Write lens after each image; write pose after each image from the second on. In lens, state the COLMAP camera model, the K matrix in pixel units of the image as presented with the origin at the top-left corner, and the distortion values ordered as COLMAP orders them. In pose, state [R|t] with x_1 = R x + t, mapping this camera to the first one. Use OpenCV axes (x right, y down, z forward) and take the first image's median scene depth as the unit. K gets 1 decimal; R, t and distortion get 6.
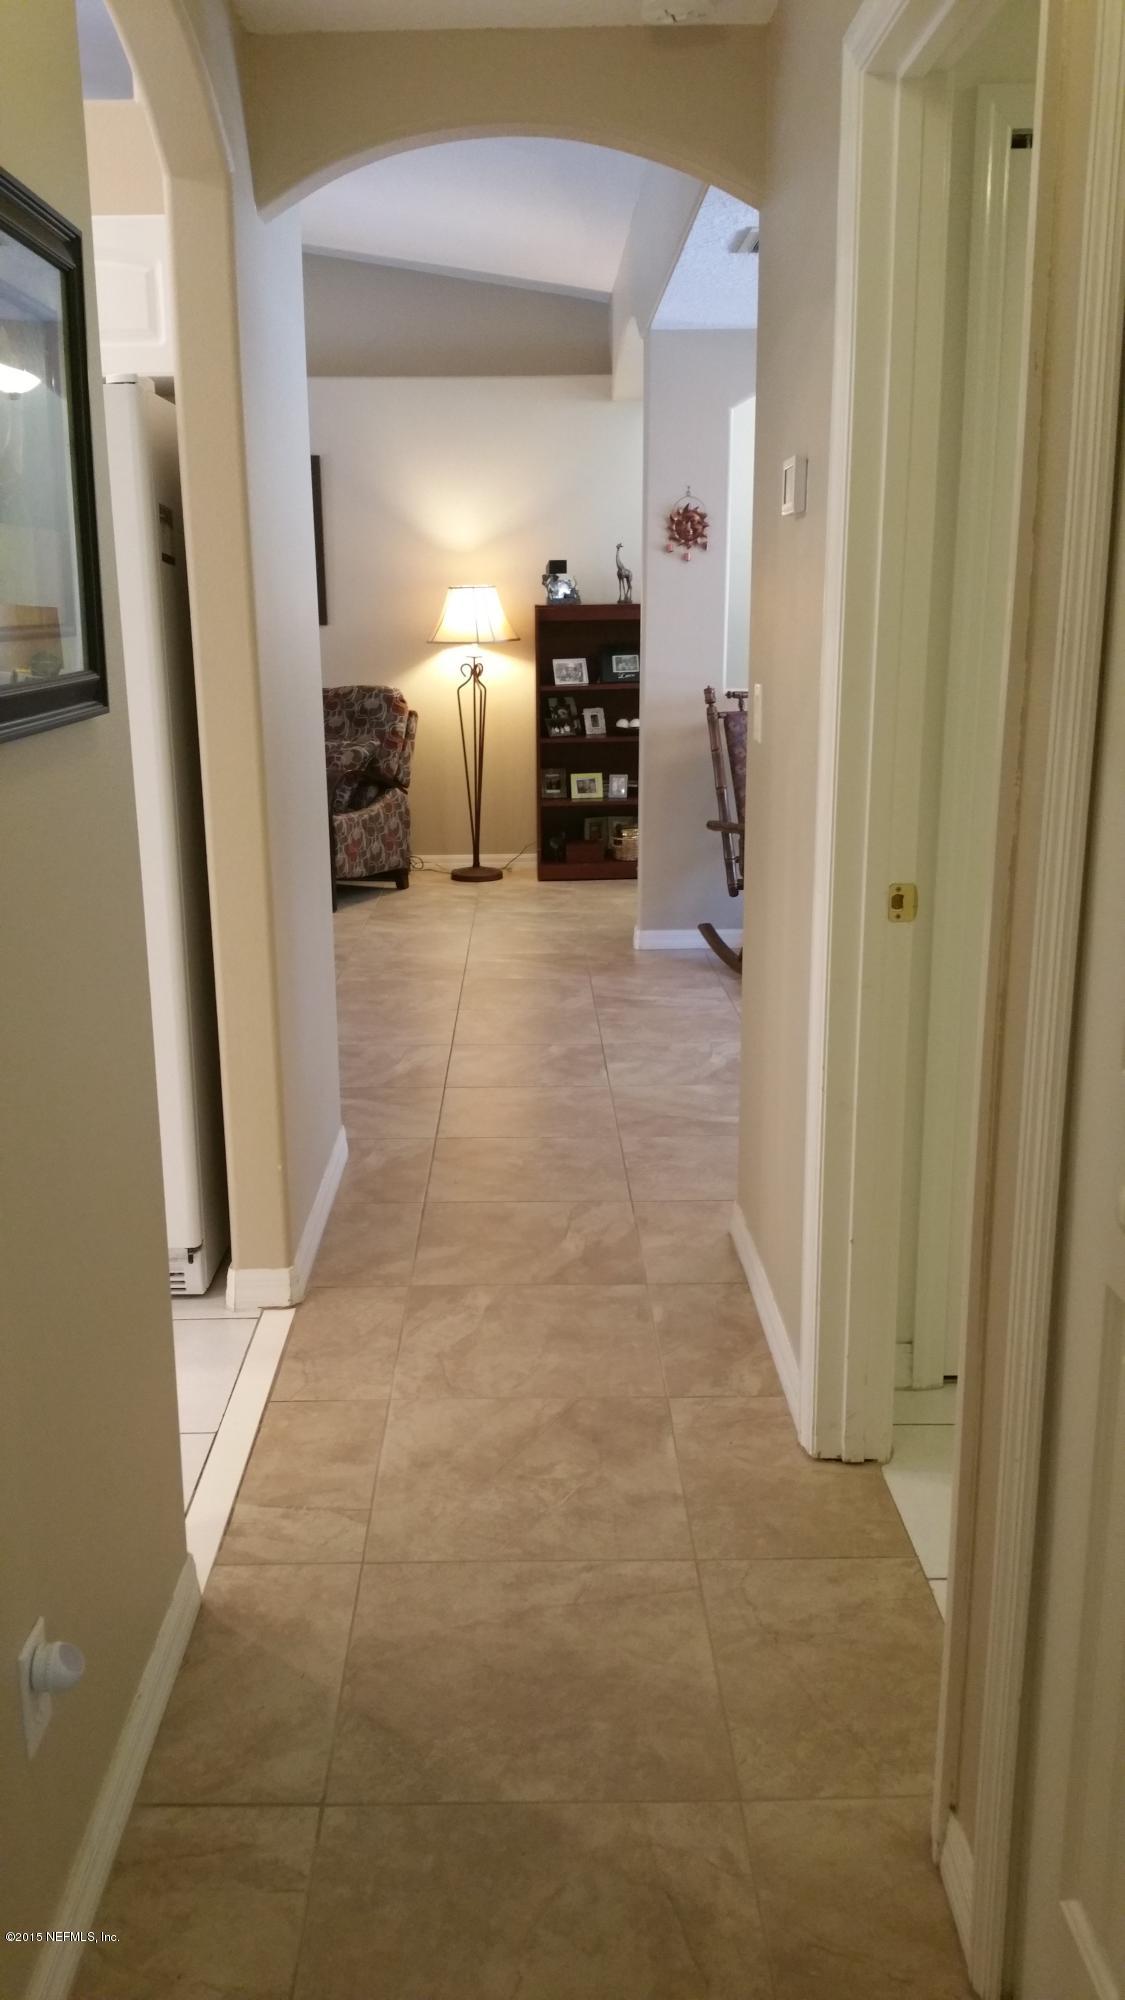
lens RADIAL K [[1627.4, 0, 562.5], [0, 1627.4, 1000.0], [0, 0, 1]] dist [0.108431, -0.208019]
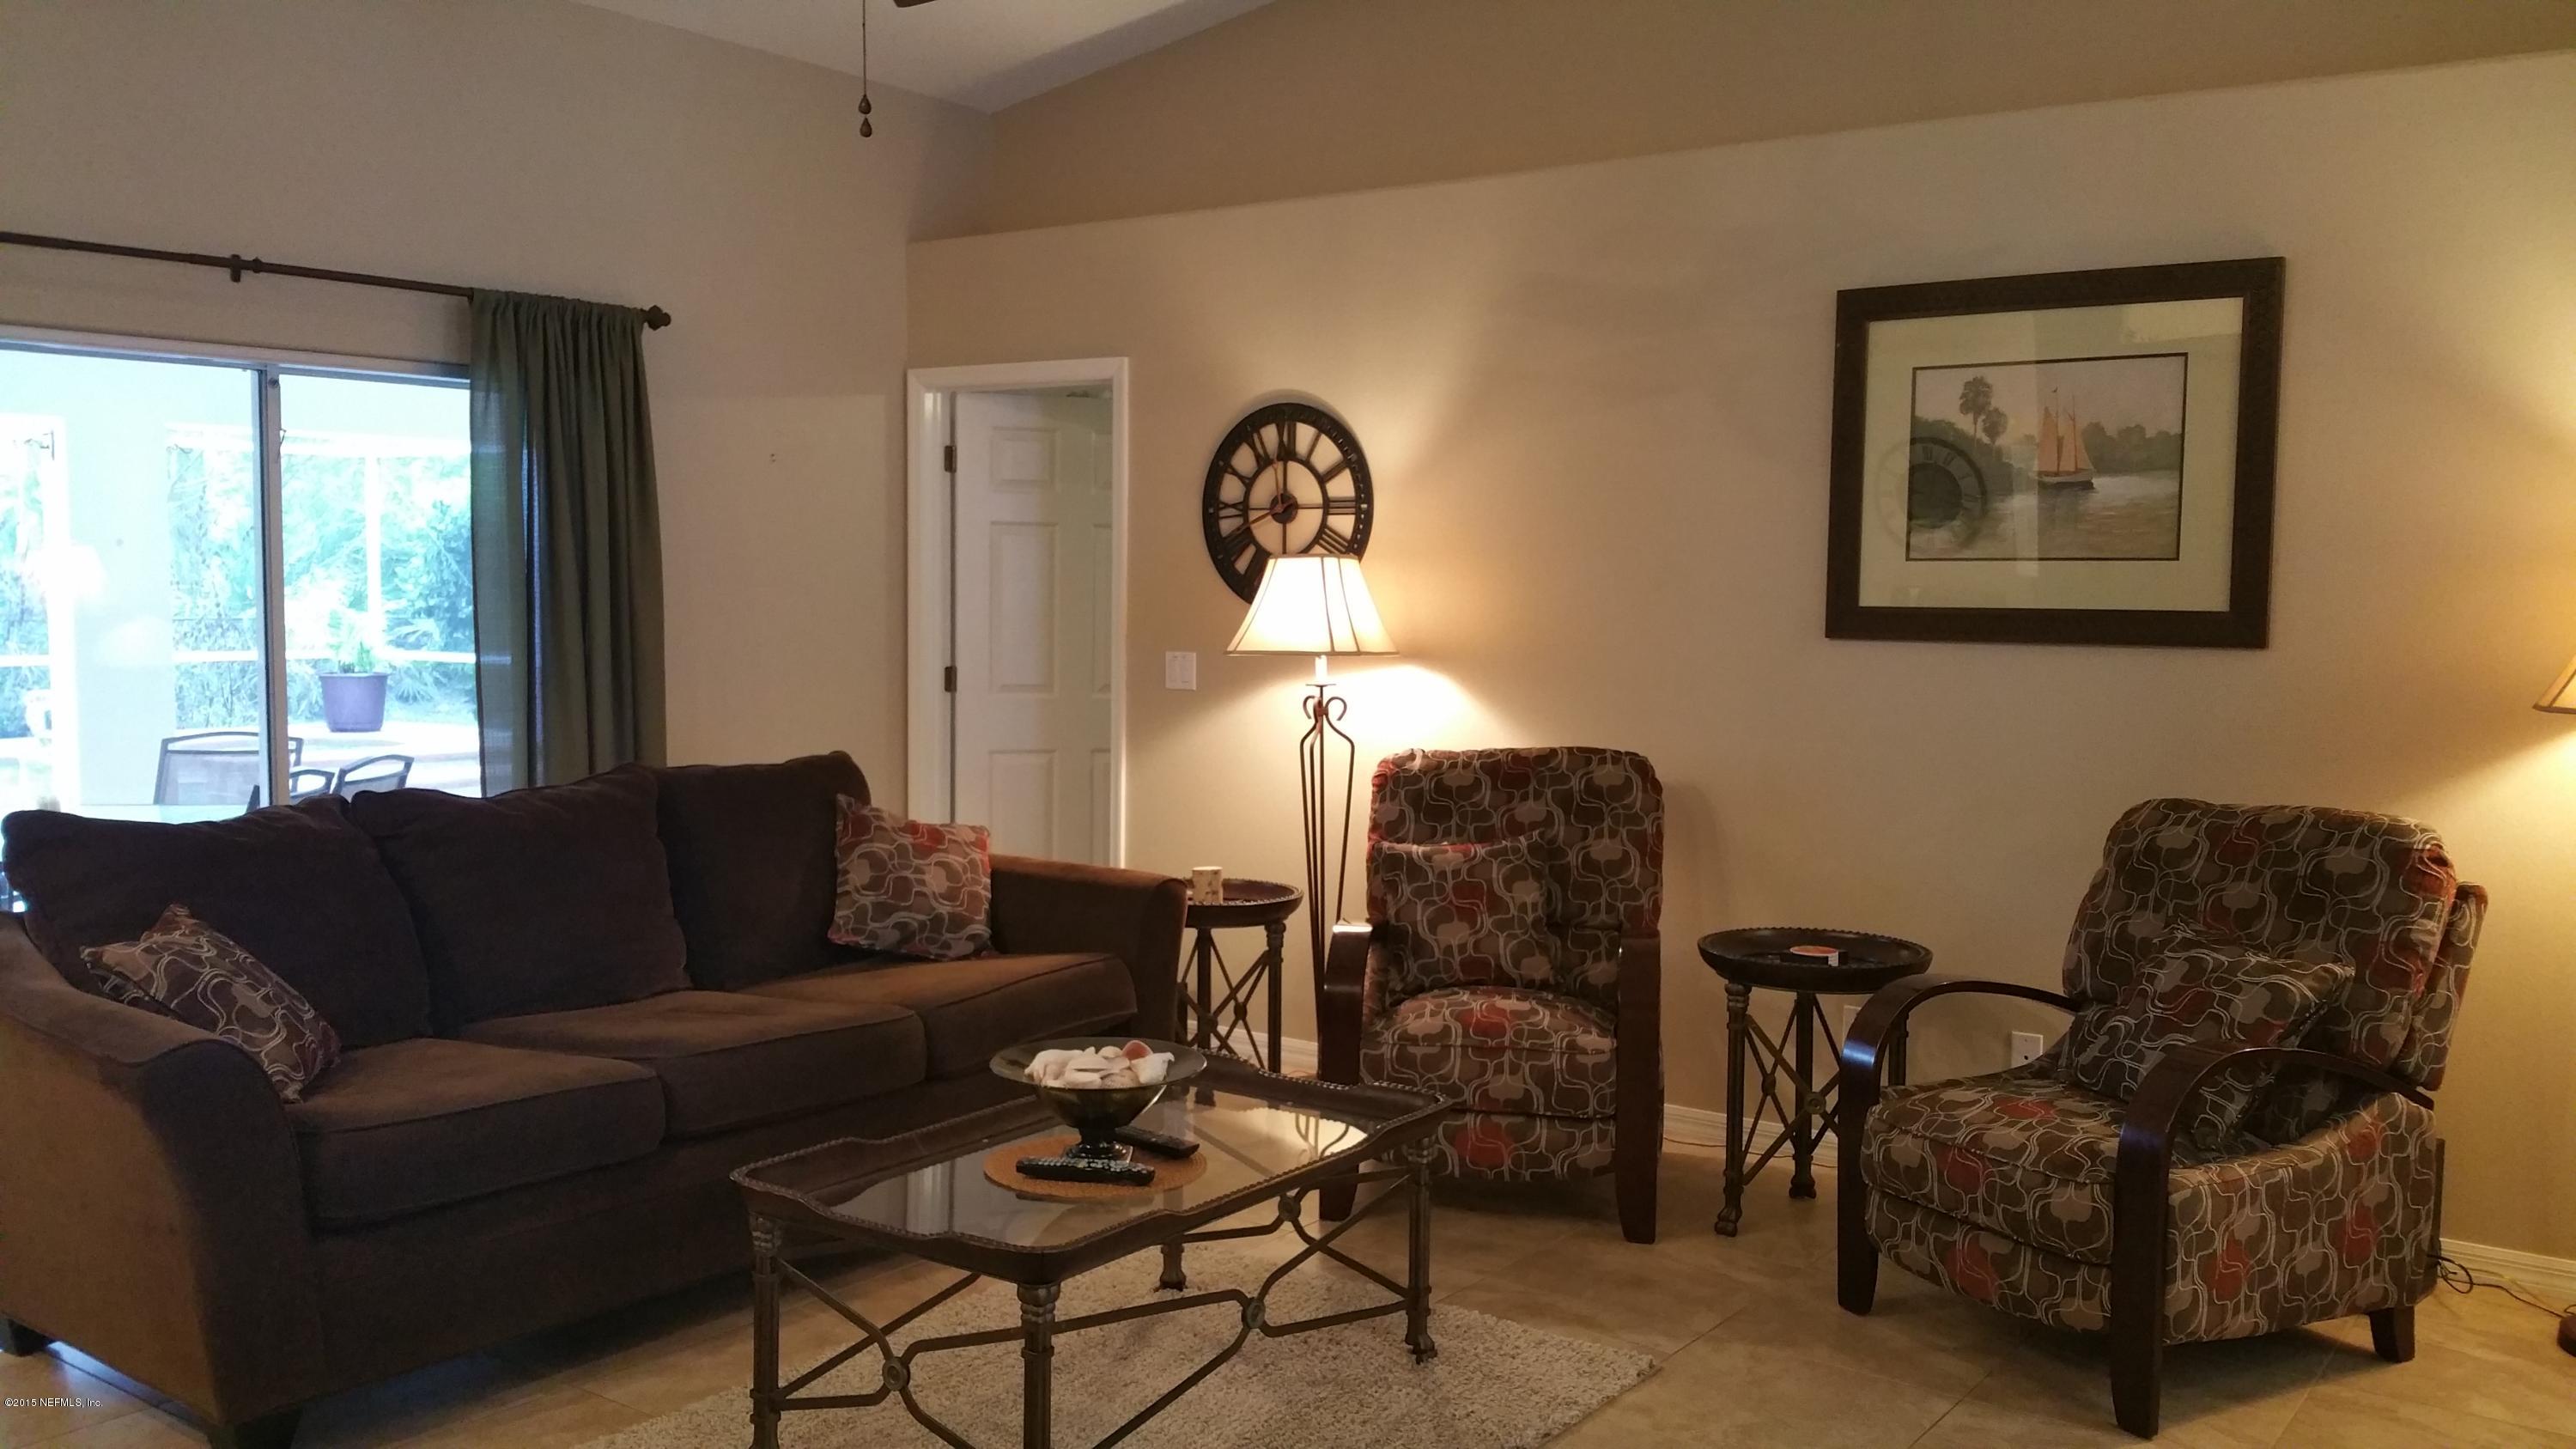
lens RADIAL K [[2096.4, 0, 1269.1], [0, 2096.4, 726.4], [0, 0, 1]] dist [0.108431, -0.208019]
pose [[0.794214, 0.063514, -0.604309, -0.019693], [-0.159736, 0.981366, -0.106791, -0.119721], [0.586266, 0.181345, 0.789561, 0.461647]]
